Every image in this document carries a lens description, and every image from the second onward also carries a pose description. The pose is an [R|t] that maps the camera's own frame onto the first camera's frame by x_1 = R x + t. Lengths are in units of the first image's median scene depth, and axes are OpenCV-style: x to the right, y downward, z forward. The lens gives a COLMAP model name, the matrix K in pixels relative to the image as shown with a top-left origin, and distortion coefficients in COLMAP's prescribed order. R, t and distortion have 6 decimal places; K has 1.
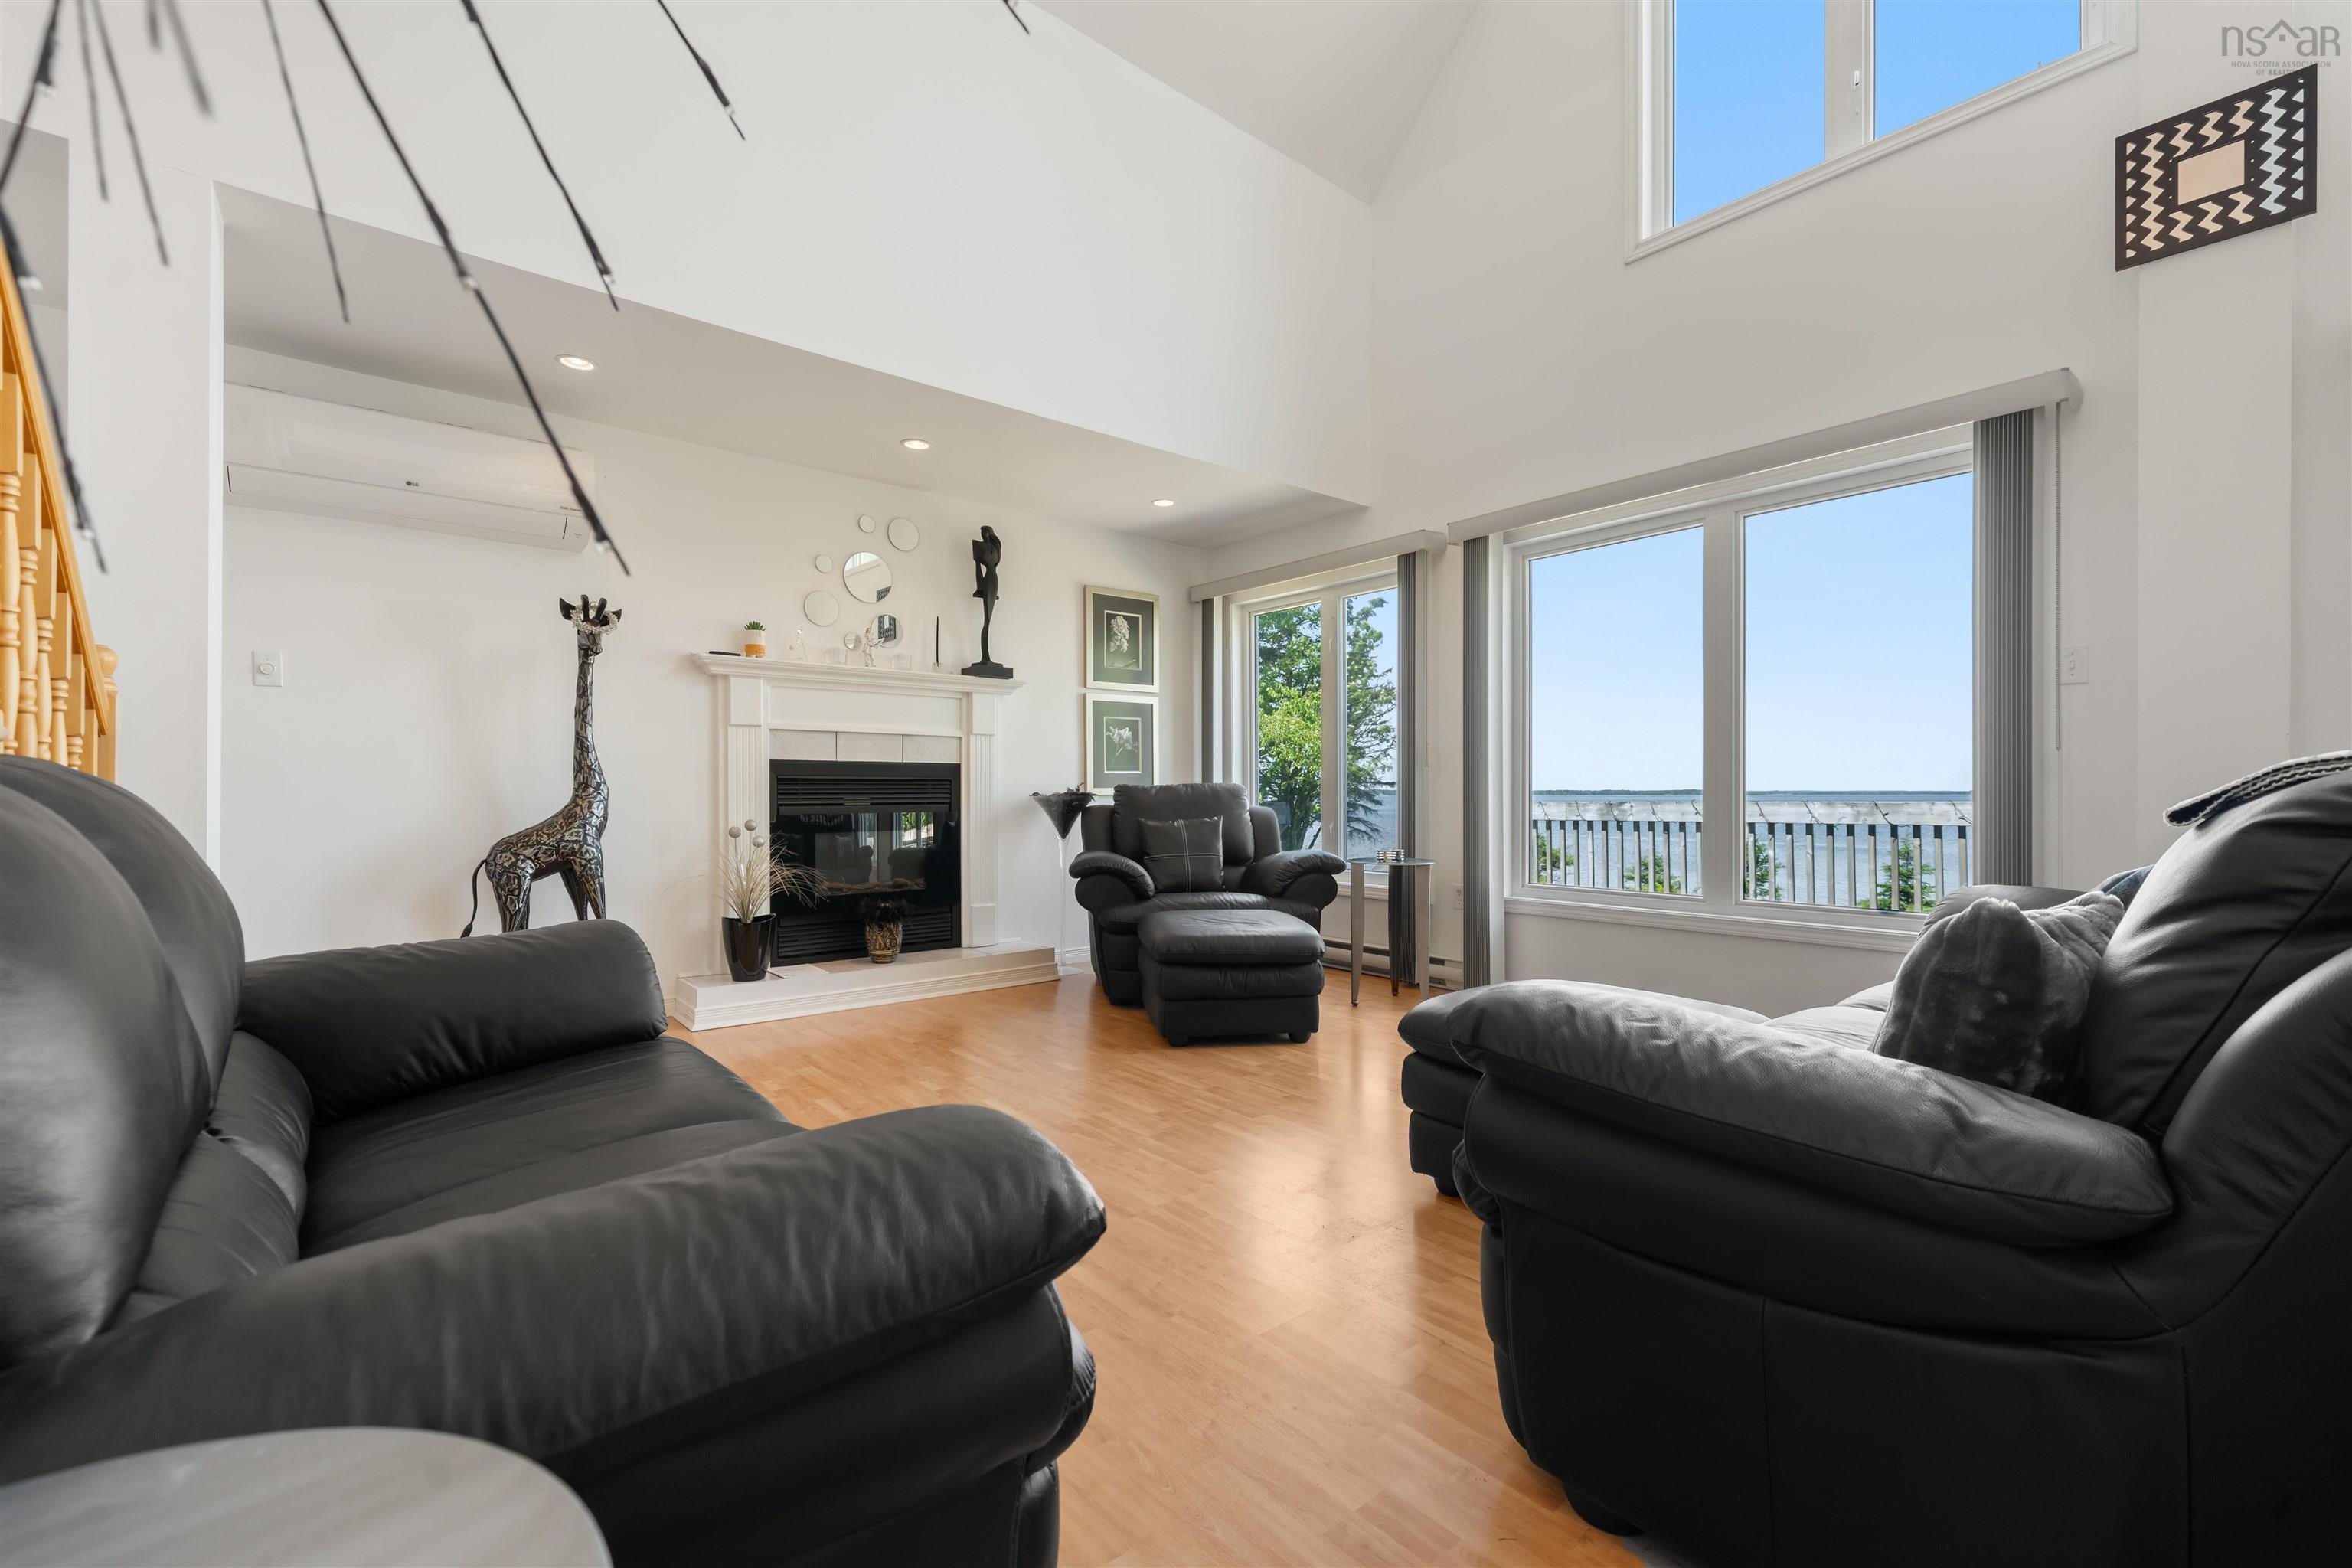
lens RADIAL K [[980.1, 0, 1171.5], [0, 980.1, 792.6], [0, 0, 1]] dist [-0.001550, 0.000503]
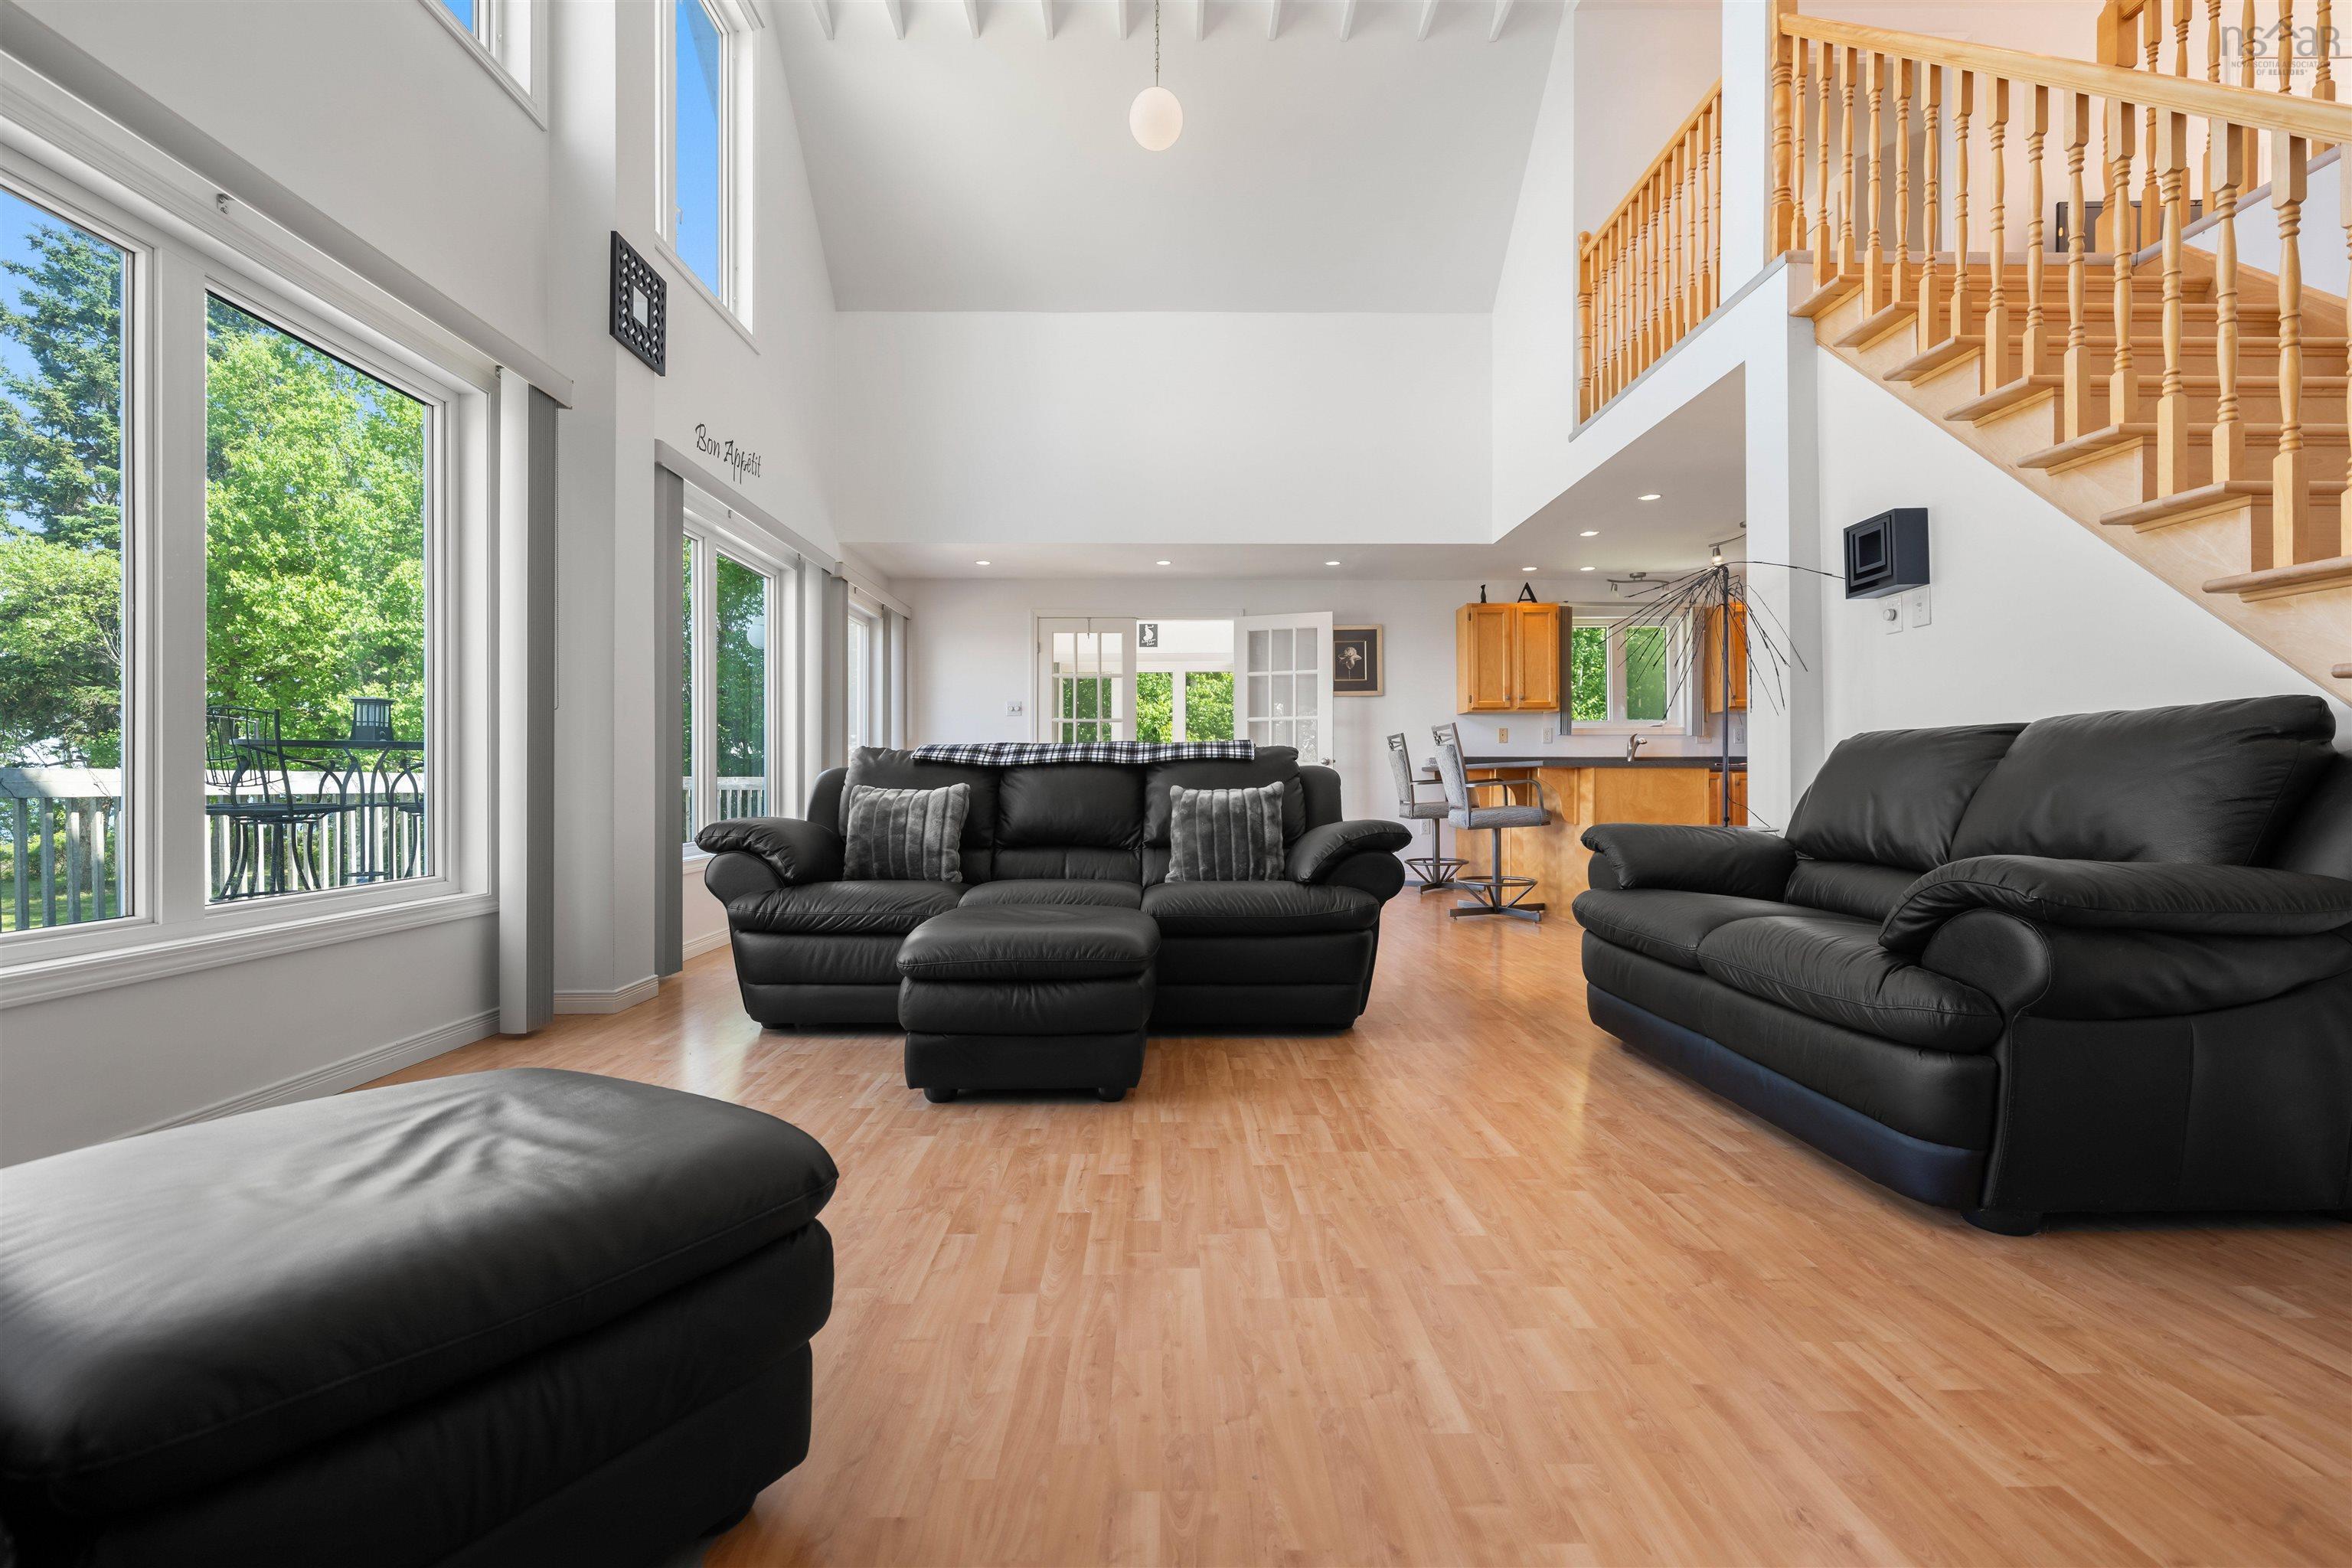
lens RADIAL K [[992.7, 0, 1164.5], [0, 992.7, 779.5], [0, 0, 1]] dist [-0.001211, -0.000122]
pose [[-0.775321, 0.002048, 0.631564, -0.227618], [0.001027, 0.999998, -0.001981, 0.025164], [-0.631566, -0.000887, -0.775321, 0.892490]]
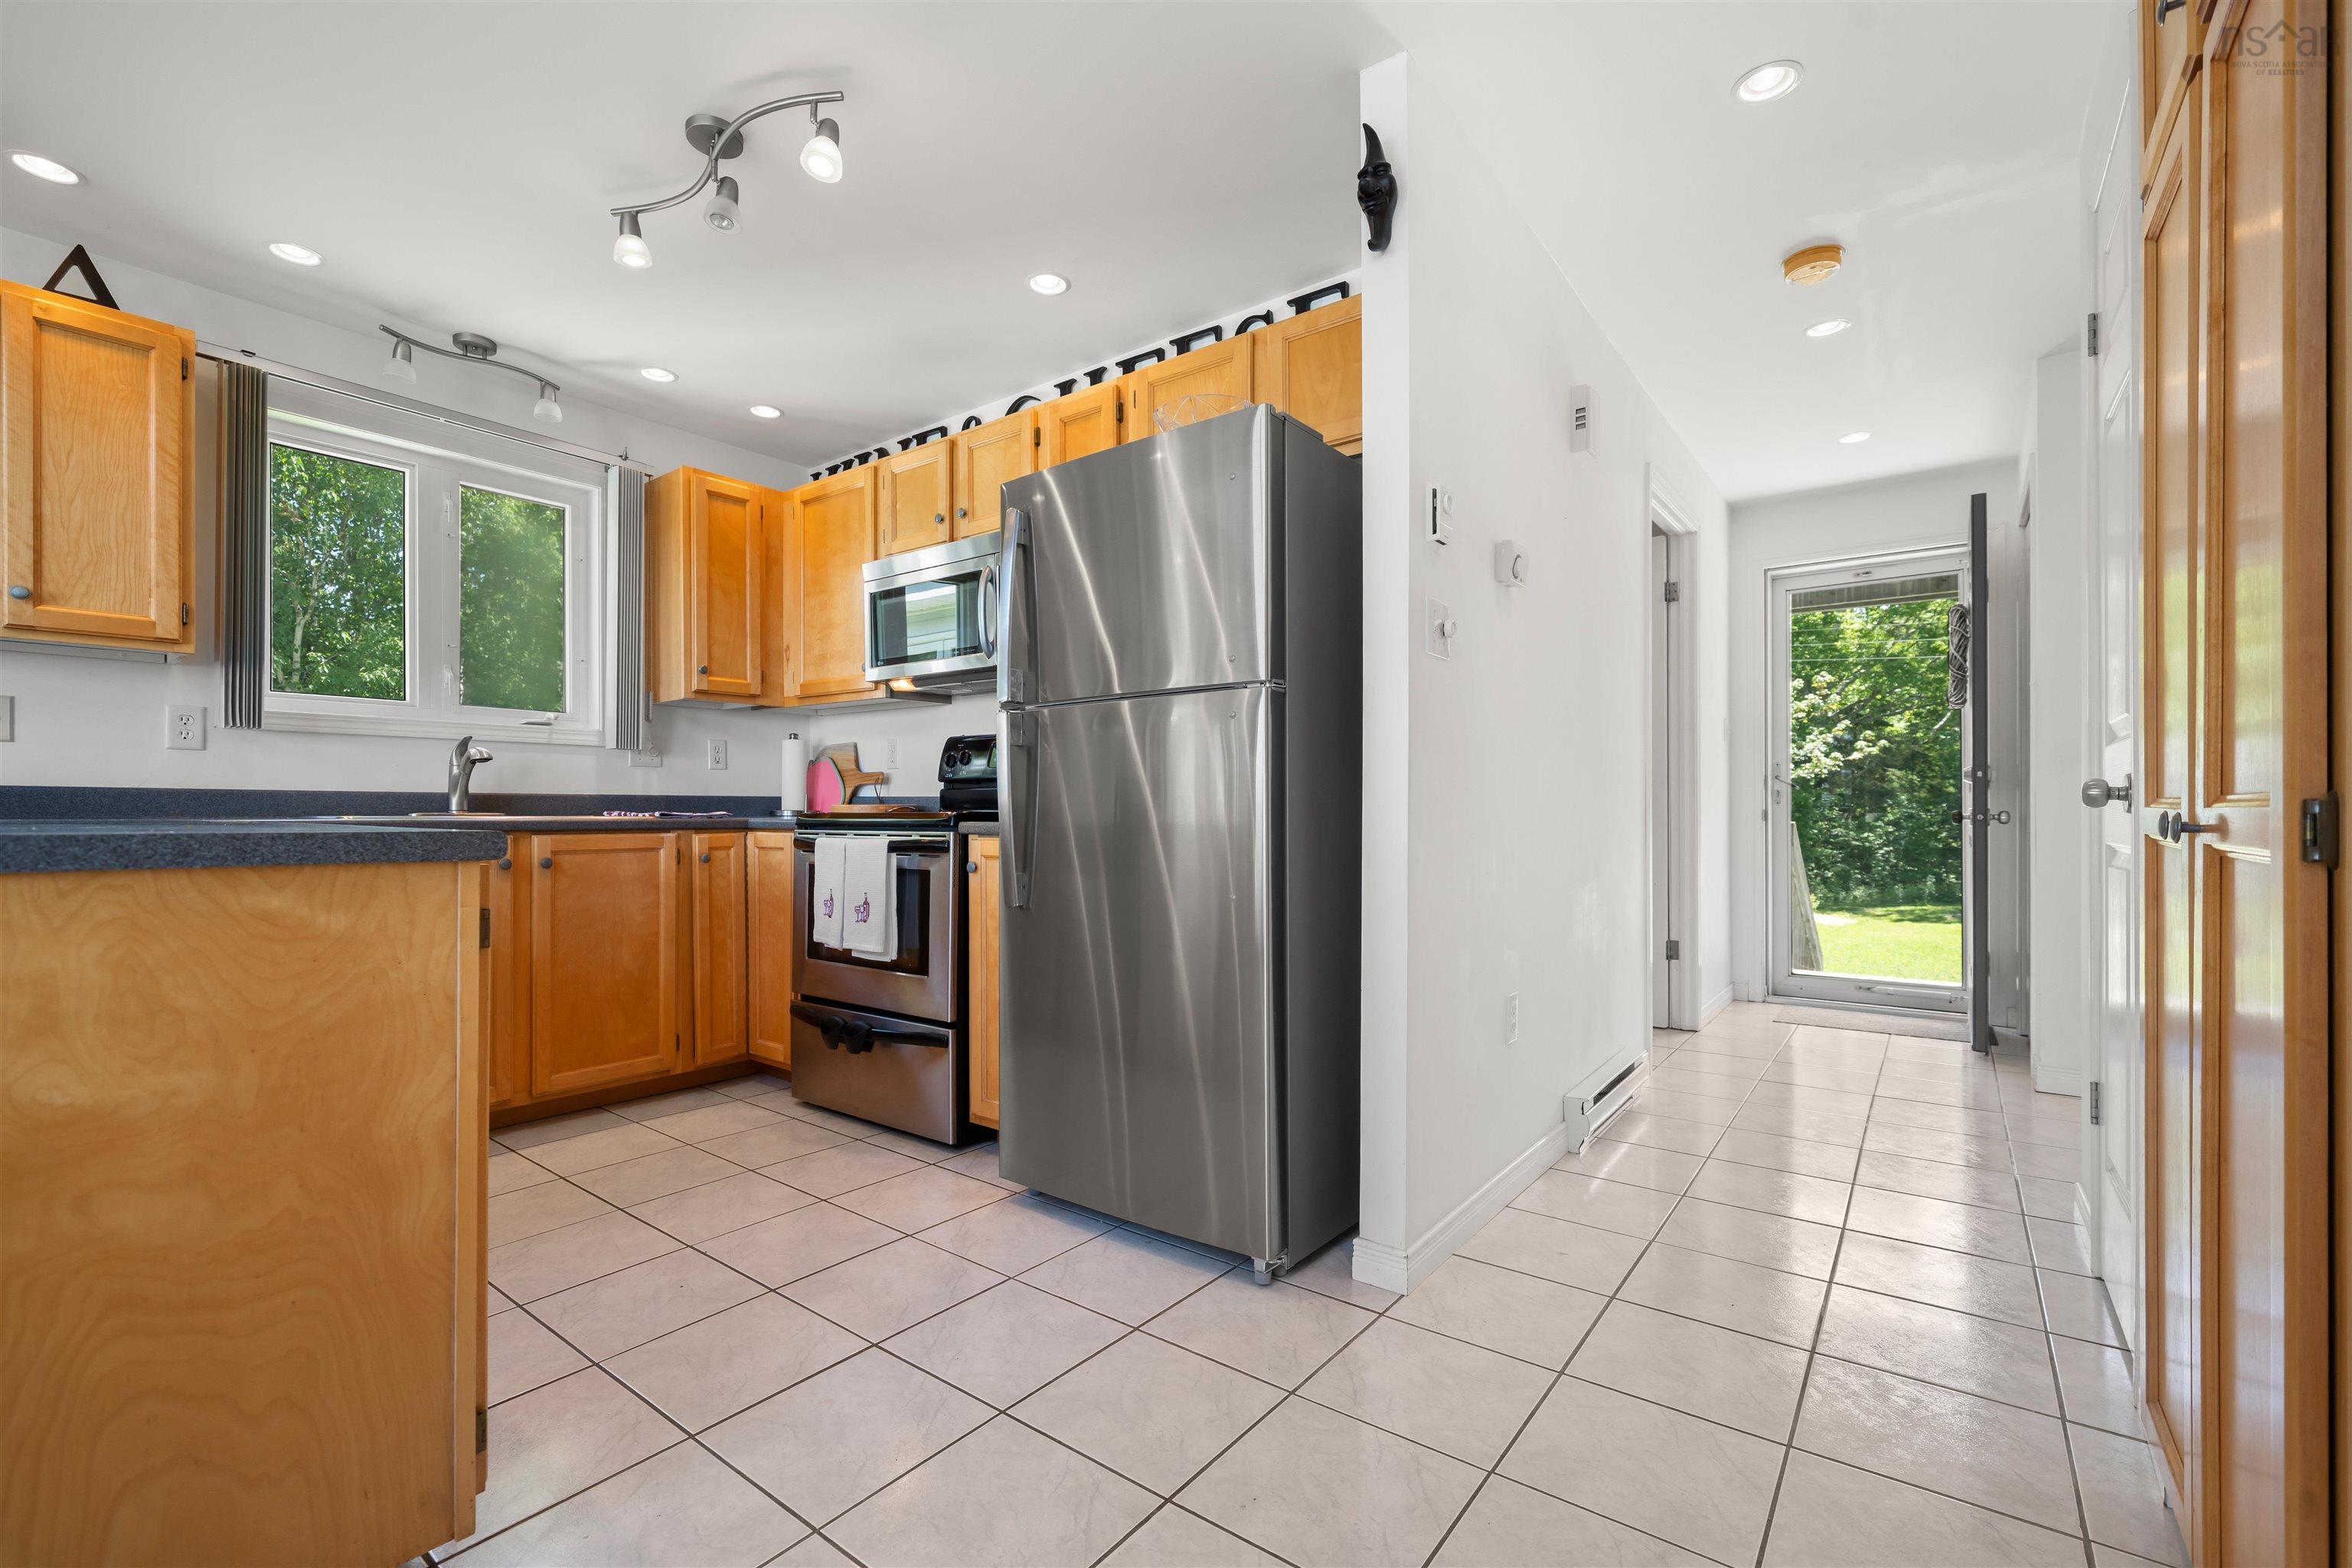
lens RADIAL K [[998.8, 0, 1174.1], [0, 998.8, 811.3], [0, 0, 1]] dist [-0.000387, 0.000118]
pose [[-0.973668, -0.001030, -0.227967, -0.103742], [-0.000482, 0.999997, -0.002456, -0.000924], [0.227969, -0.002281, -0.973666, -0.104192]]
